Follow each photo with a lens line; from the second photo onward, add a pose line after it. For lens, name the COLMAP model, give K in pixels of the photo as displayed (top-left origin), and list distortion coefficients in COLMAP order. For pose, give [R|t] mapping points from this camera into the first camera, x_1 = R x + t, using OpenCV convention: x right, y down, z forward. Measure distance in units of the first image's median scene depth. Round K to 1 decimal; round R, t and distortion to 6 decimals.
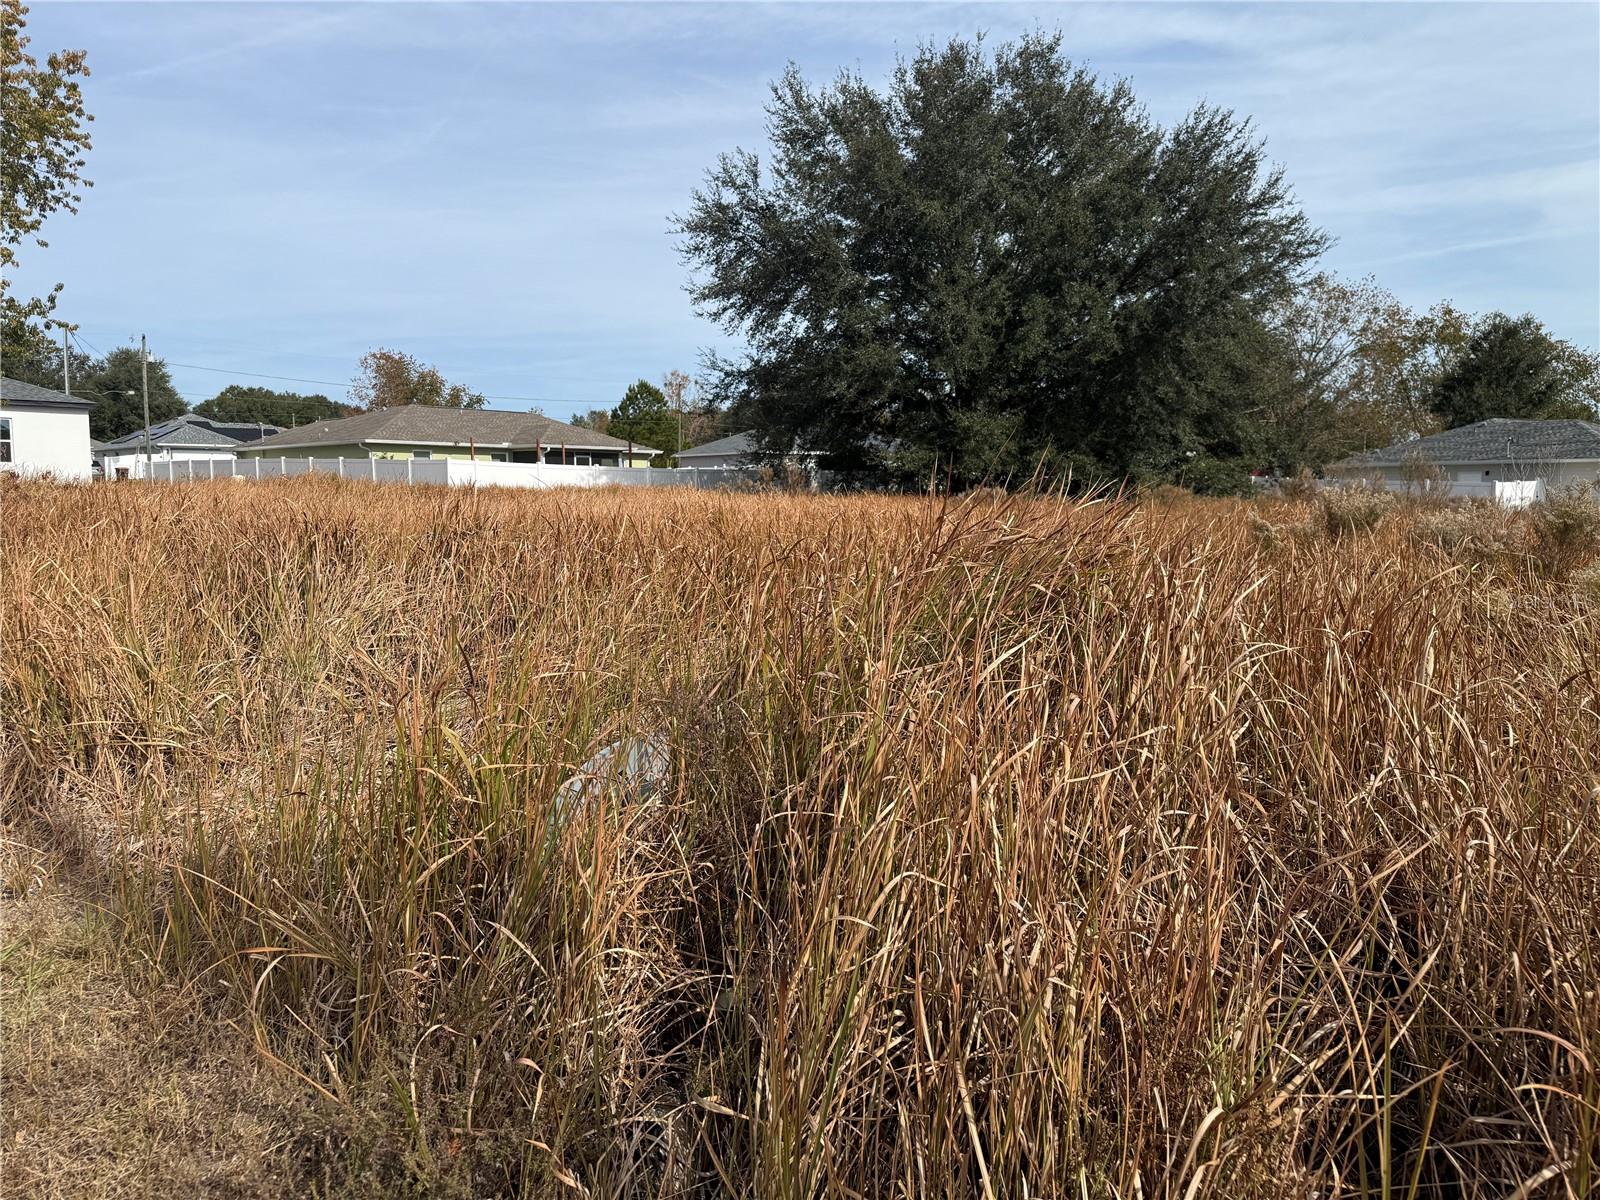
lens RADIAL K [[1105.6, 0, 800.0], [0, 1105.6, 600.0], [0, 0, 1]] dist [0.002077, -0.000417]
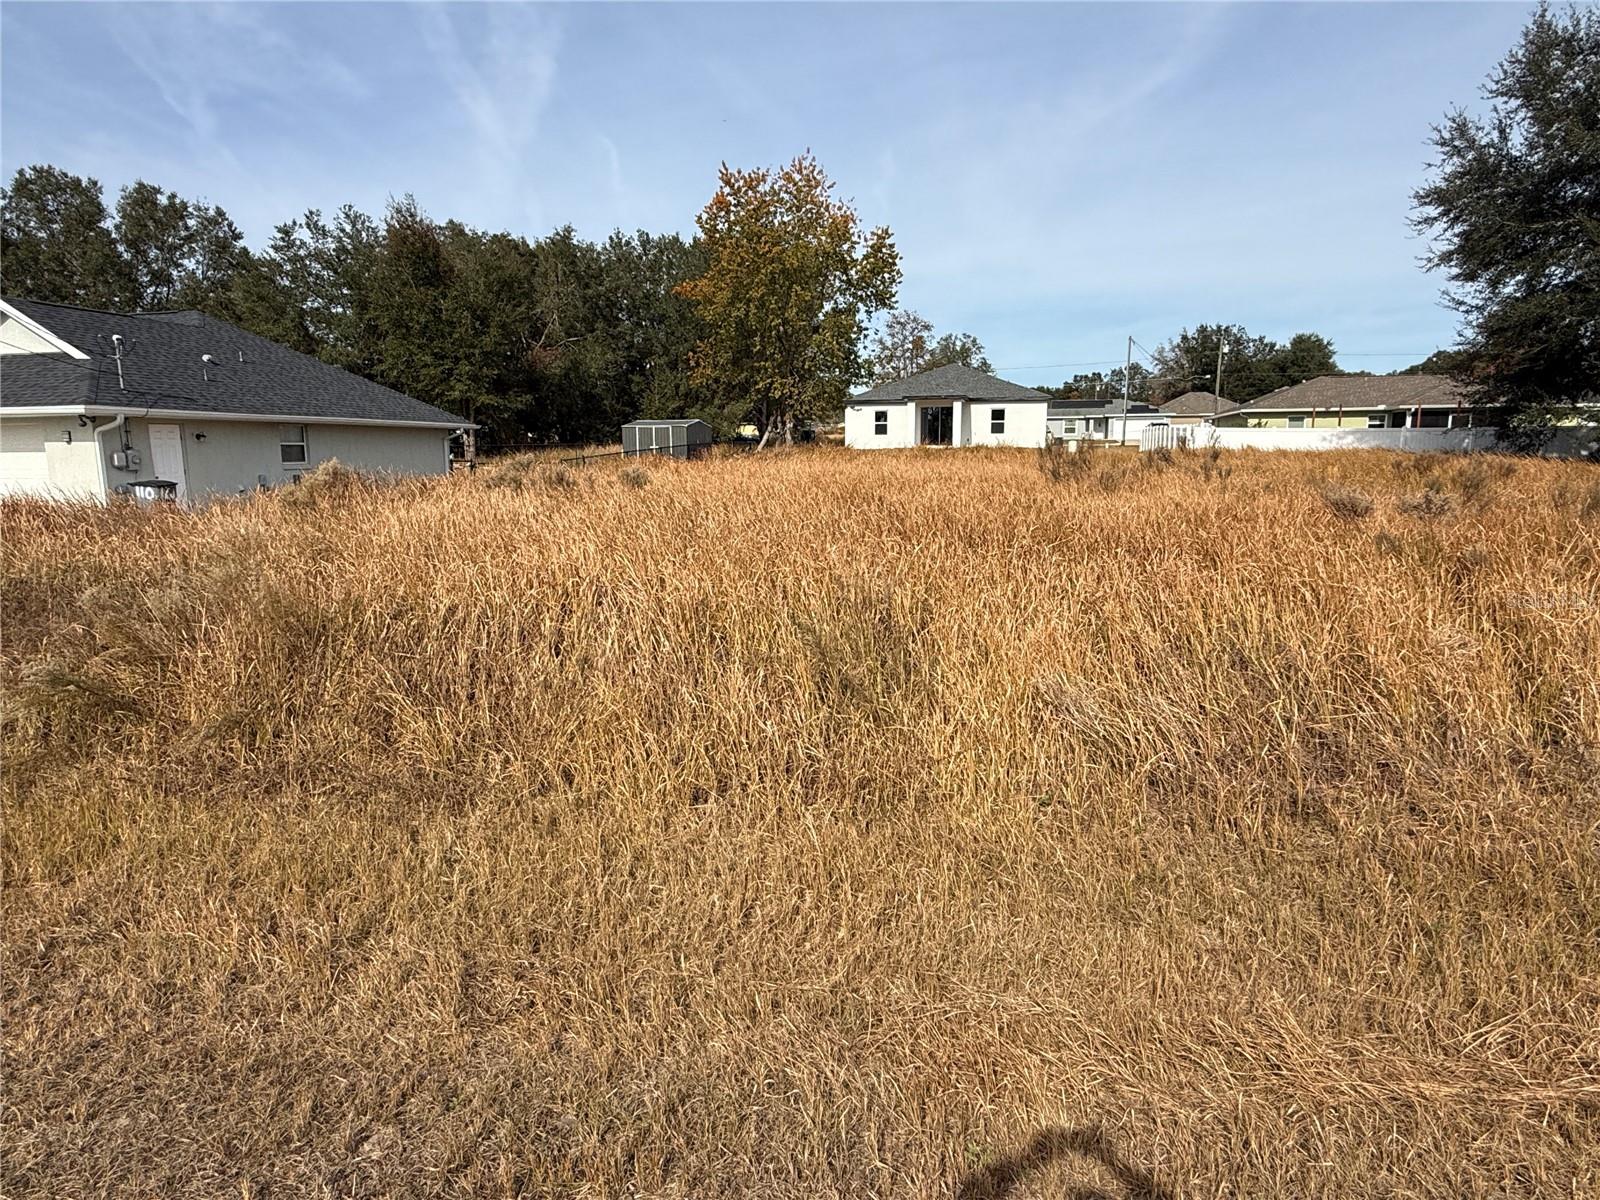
lens RADIAL K [[921.6, 0, 808.0], [0, 921.6, 592.9], [0, 0, 1]] dist [0.002125, -0.000244]
pose [[0.424256, 0.141482, -0.894421, 0.461852], [-0.086528, 0.989533, 0.115484, -0.017696], [0.901399, 0.028398, 0.432058, 0.102685]]
